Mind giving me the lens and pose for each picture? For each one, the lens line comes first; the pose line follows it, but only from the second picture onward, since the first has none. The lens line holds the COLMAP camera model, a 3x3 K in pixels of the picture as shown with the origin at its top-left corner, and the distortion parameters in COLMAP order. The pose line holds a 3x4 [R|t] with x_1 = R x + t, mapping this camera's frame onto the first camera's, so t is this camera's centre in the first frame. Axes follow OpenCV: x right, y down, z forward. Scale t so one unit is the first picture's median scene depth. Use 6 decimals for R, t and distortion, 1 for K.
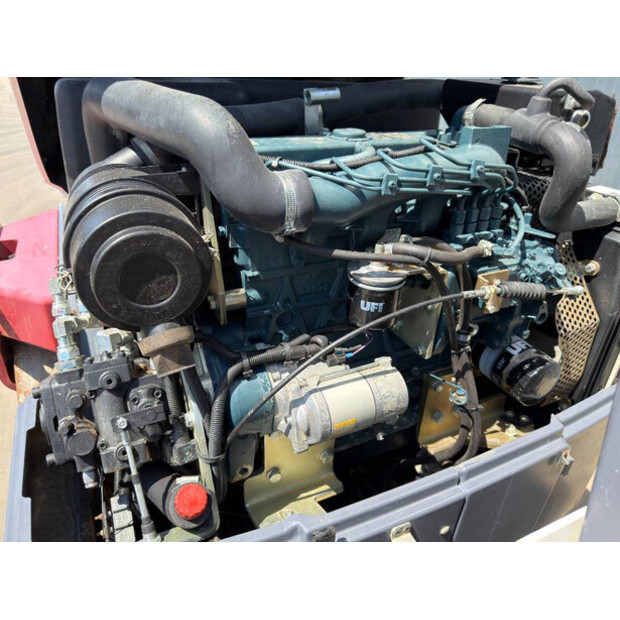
lens RADIAL K [[442.3, 0, 308.2], [0, 442.3, 308.9], [0, 0, 1]] dist [0.027484, -0.007330]
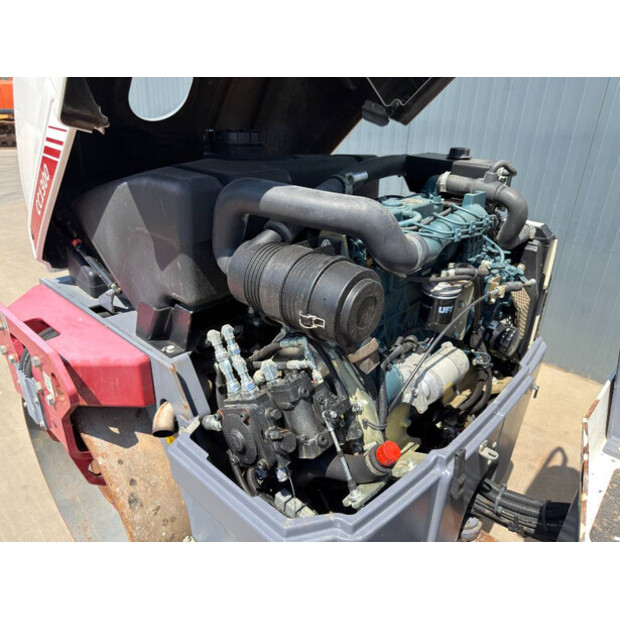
lens RADIAL K [[442.3, 0, 311.9], [0, 442.3, 310.0], [0, 0, 1]] dist [0.027484, -0.007330]
pose [[0.931053, -0.168345, 0.323729, -0.817112], [0.188927, 0.981437, -0.032995, -0.042848], [-0.312165, 0.091881, 0.945574, -0.356970]]
